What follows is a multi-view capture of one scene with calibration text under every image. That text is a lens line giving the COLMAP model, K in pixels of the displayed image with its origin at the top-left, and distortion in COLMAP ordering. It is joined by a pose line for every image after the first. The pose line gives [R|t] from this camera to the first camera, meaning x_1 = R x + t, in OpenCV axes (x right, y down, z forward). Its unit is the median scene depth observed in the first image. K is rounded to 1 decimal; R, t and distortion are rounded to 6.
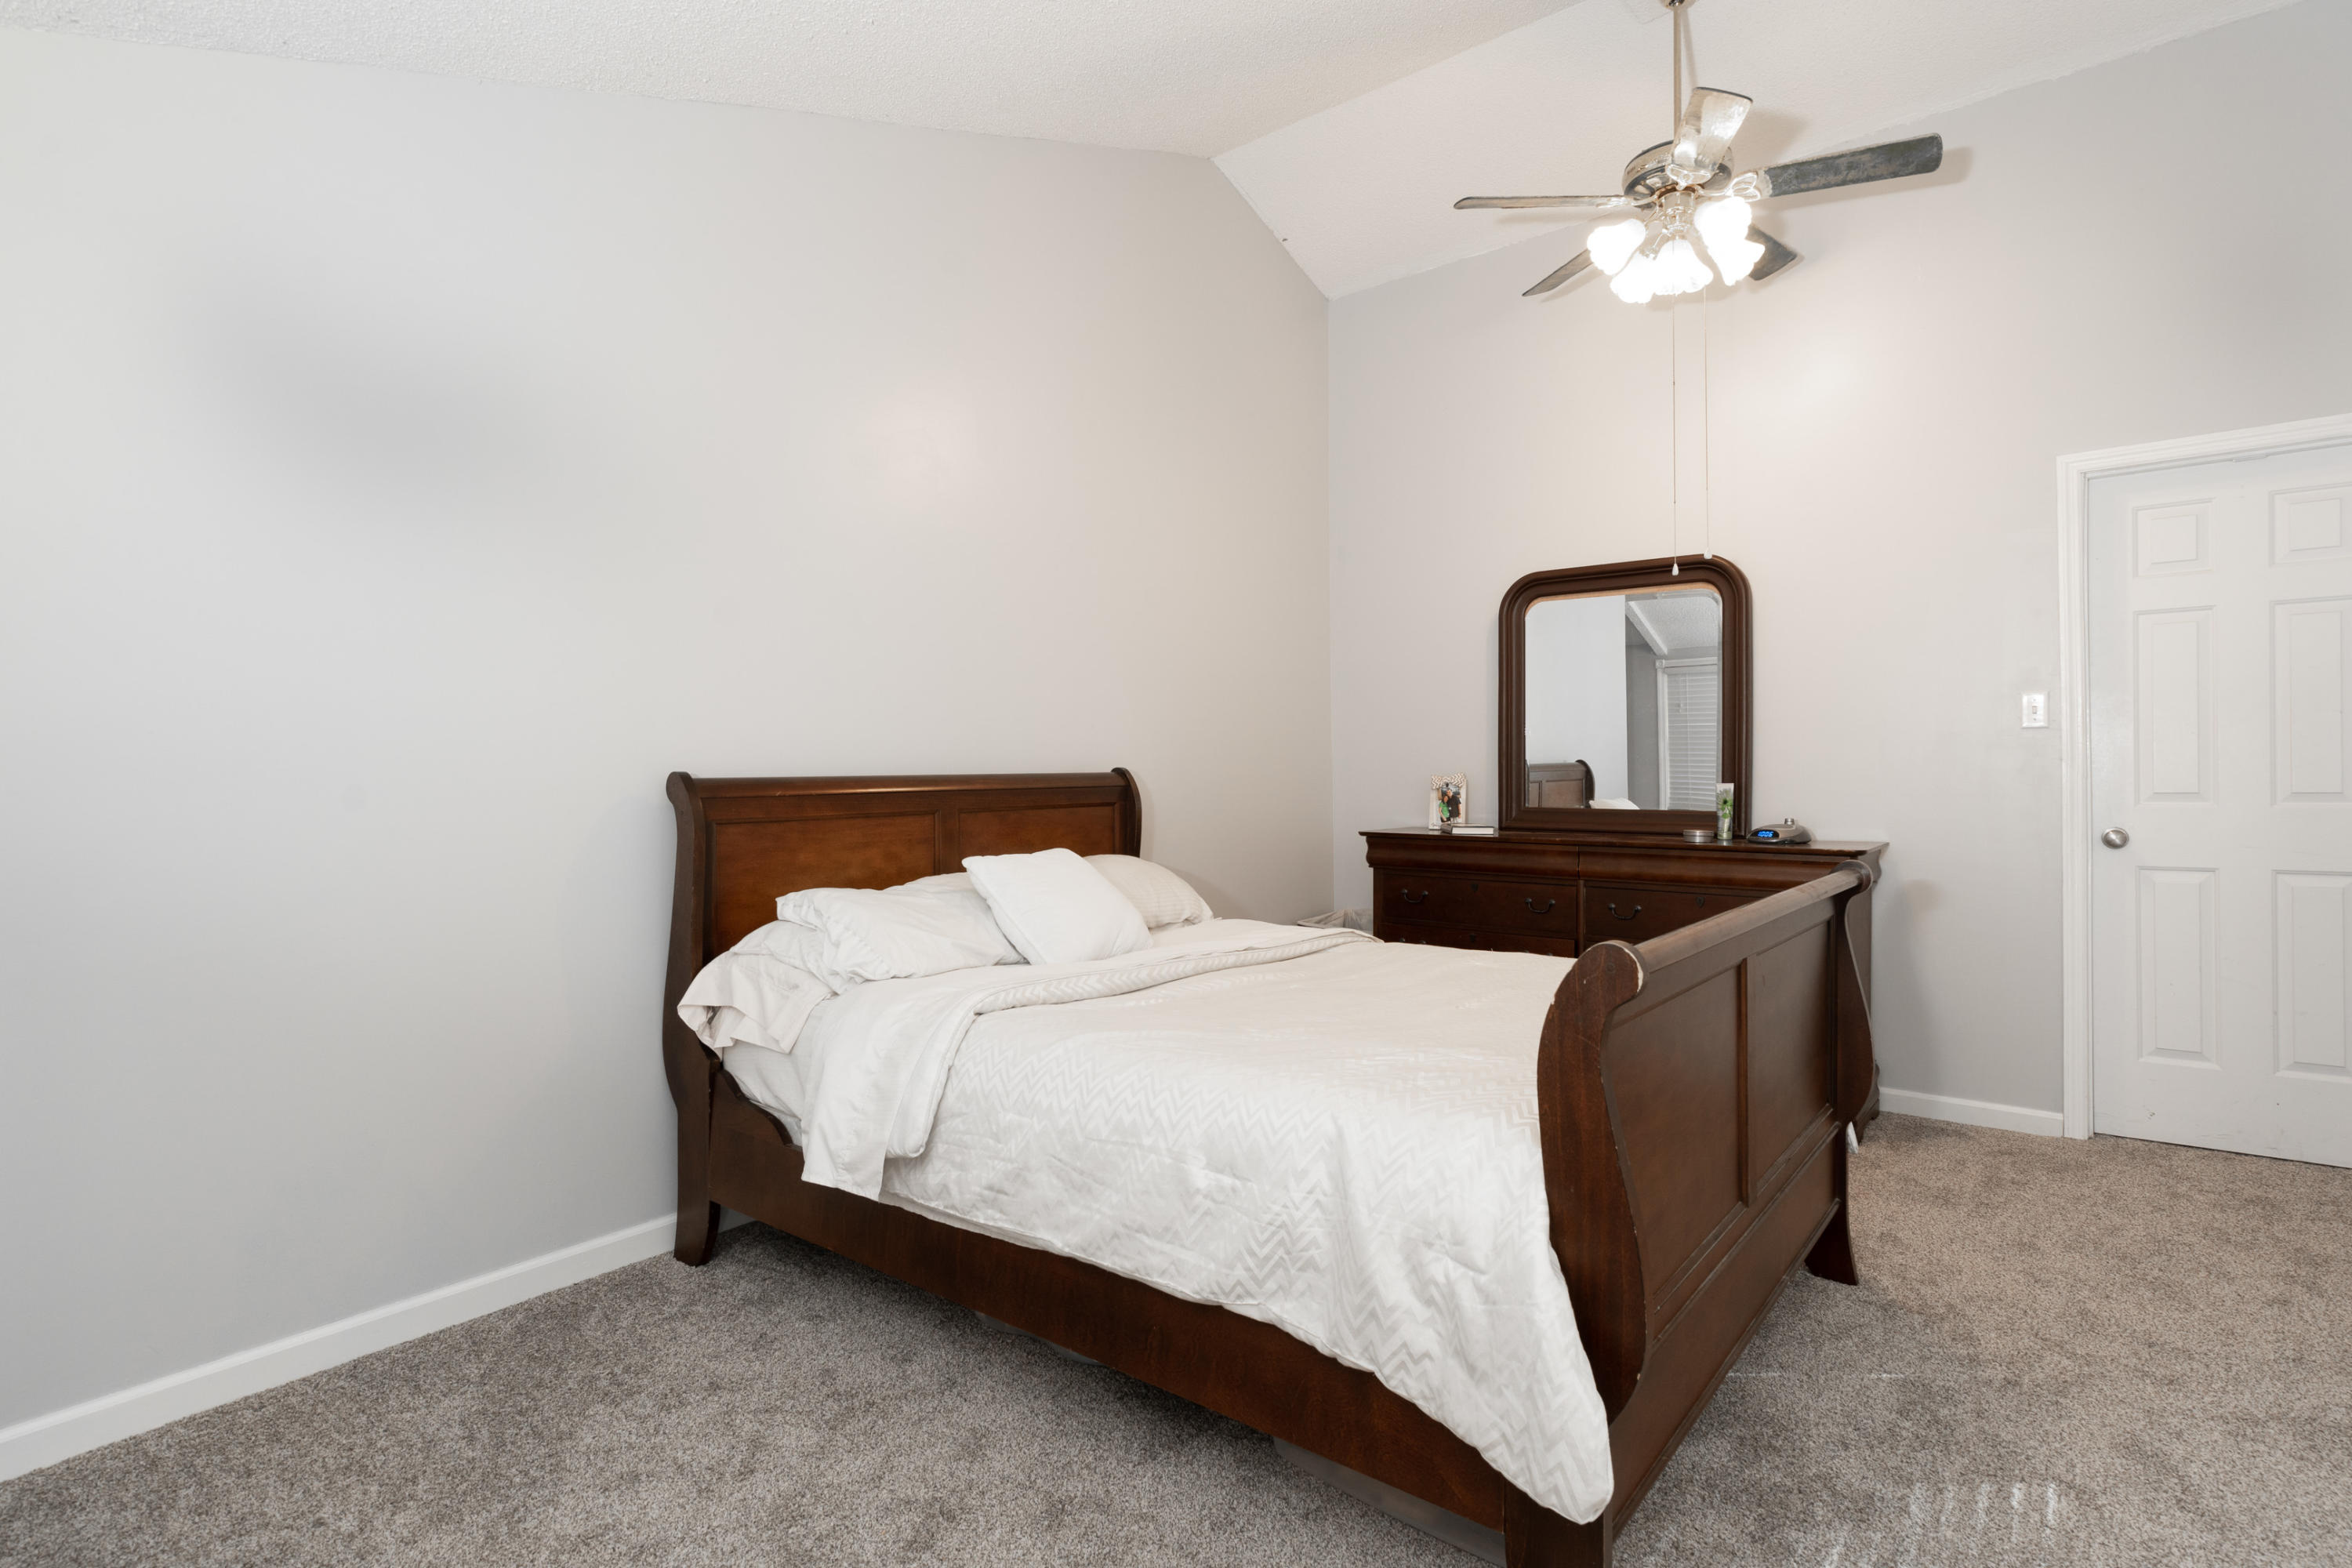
lens RADIAL K [[1177.0, 0, 1176.0], [0, 1177.0, 784.0], [0, 0, 1]] dist [-0.000772, 0.000306]
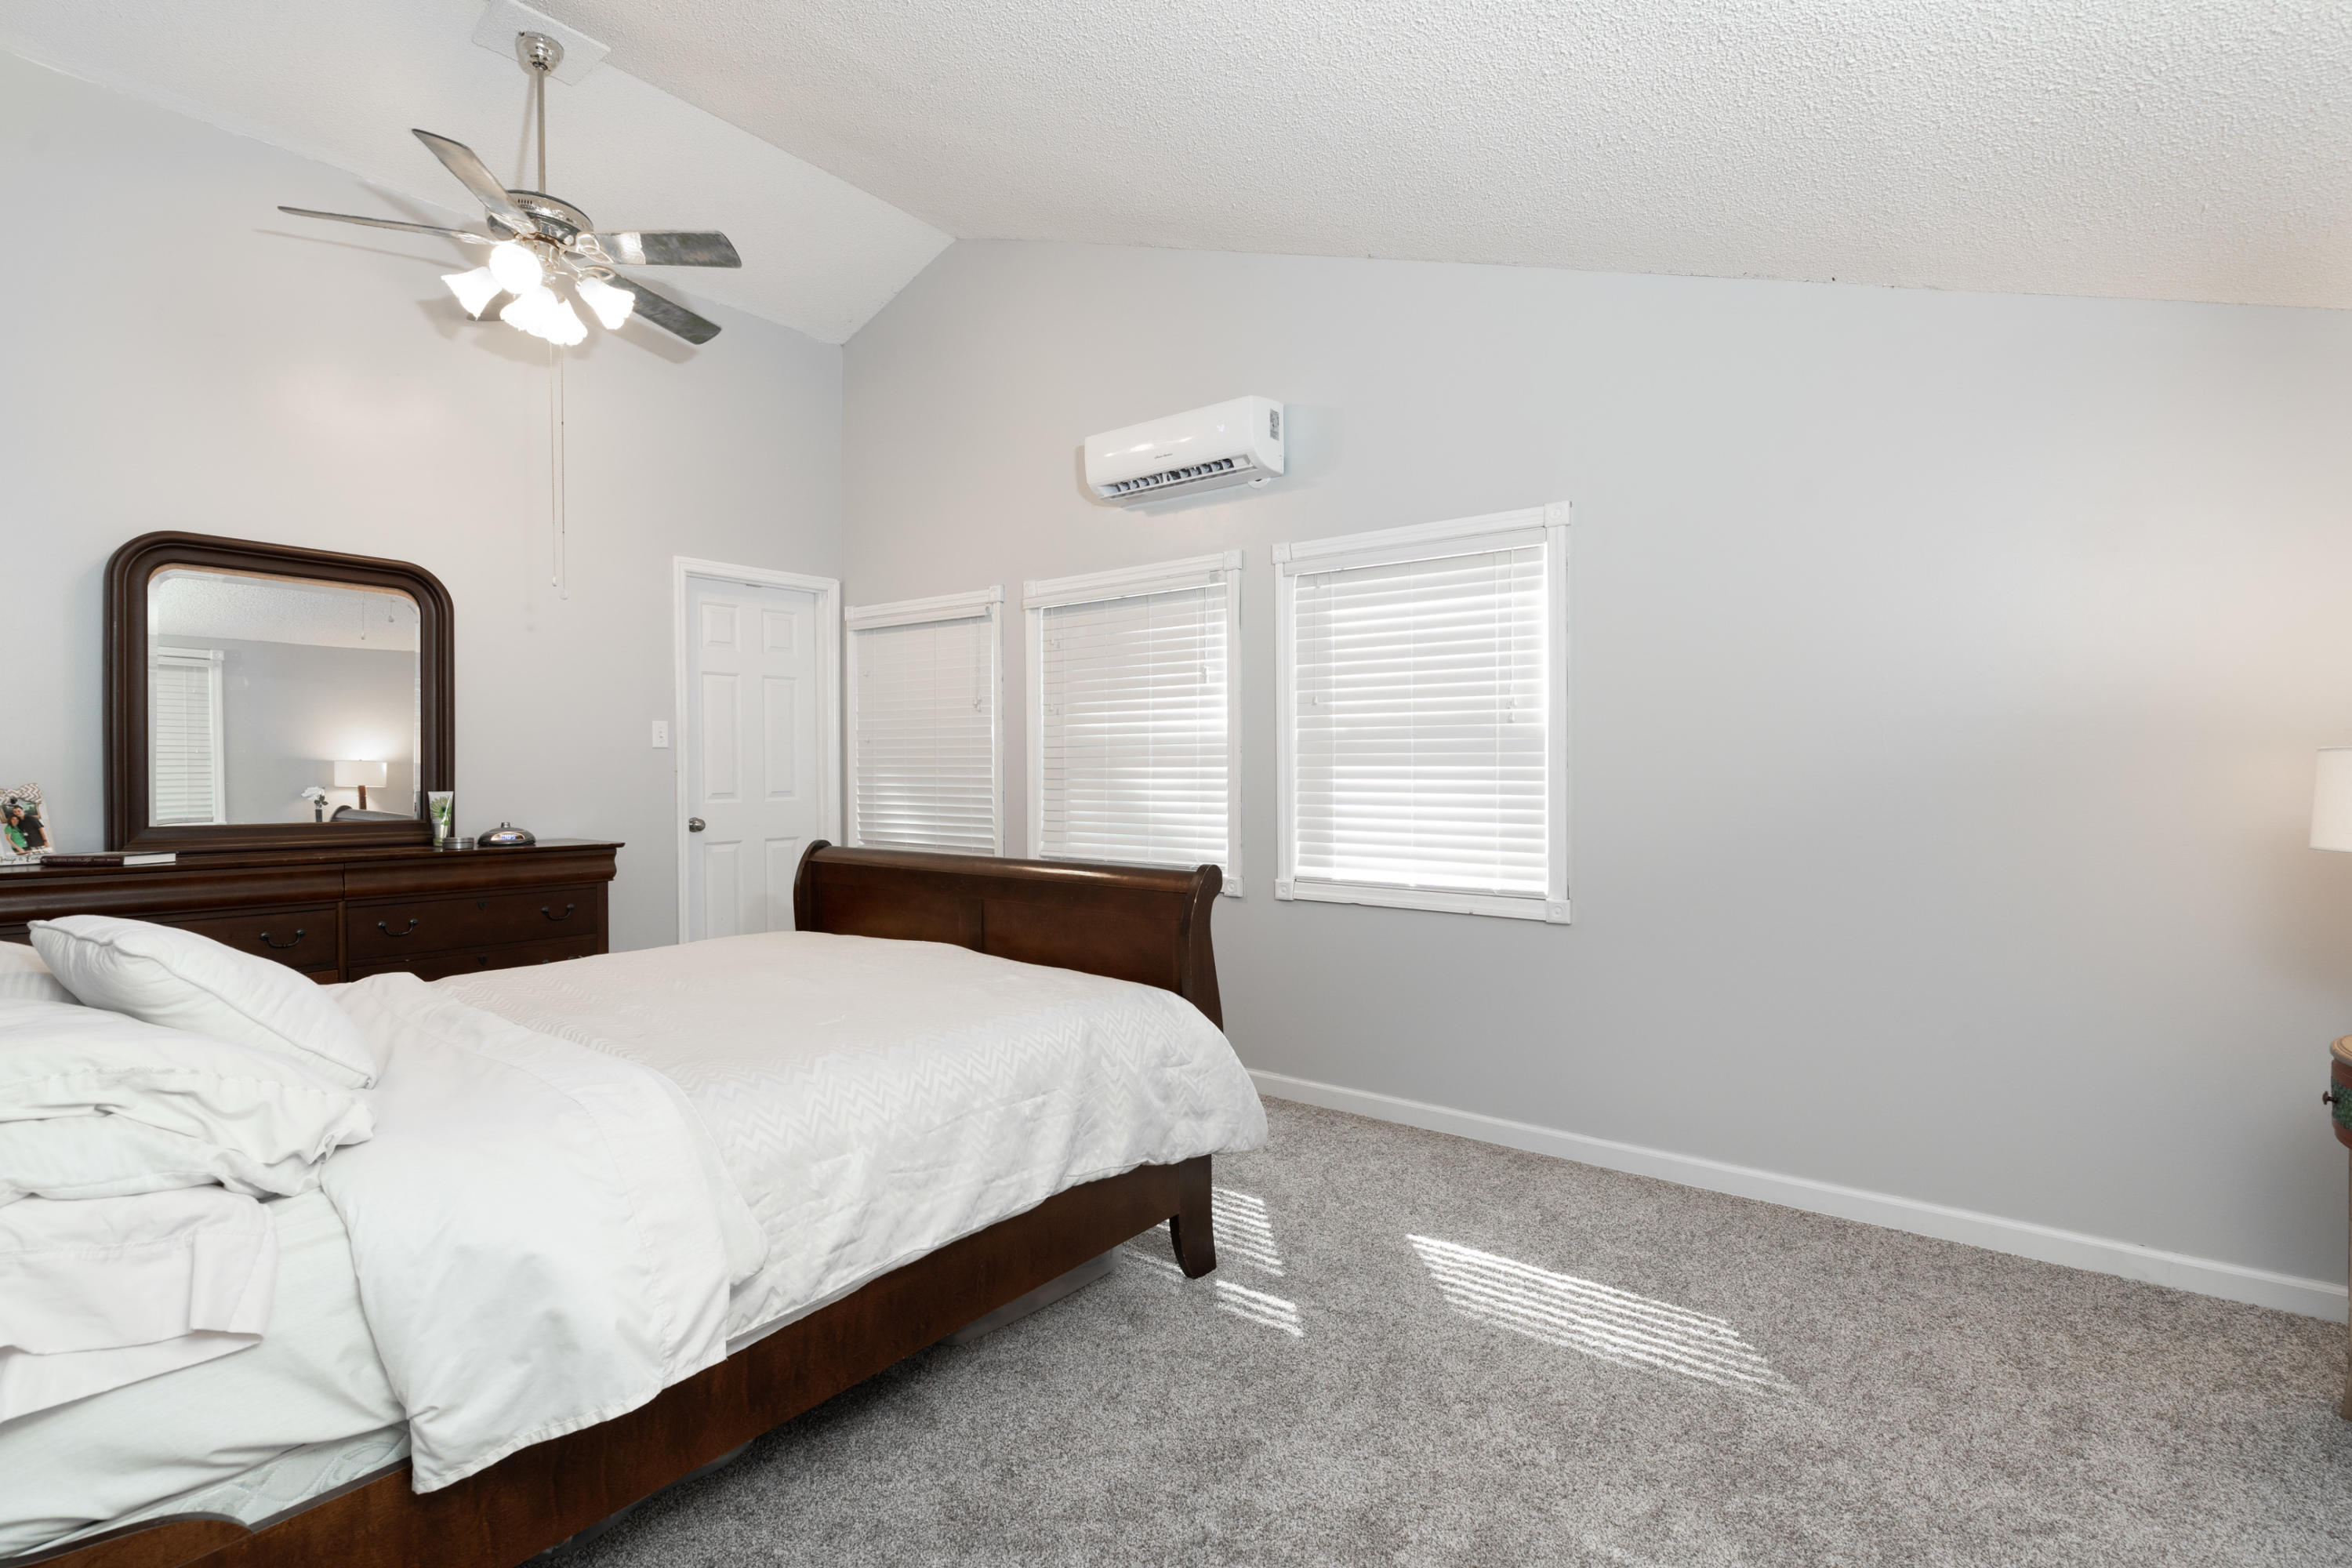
lens RADIAL K [[1077.4, 0, 1176.0], [0, 1077.4, 784.0], [0, 0, 1]] dist [-0.001290, 0.000302]
pose [[-0.017044, -0.006673, 0.999832, -0.549395], [0.014382, 0.999873, 0.006918, -0.005200], [-0.999751, 0.014498, -0.016946, 0.424202]]
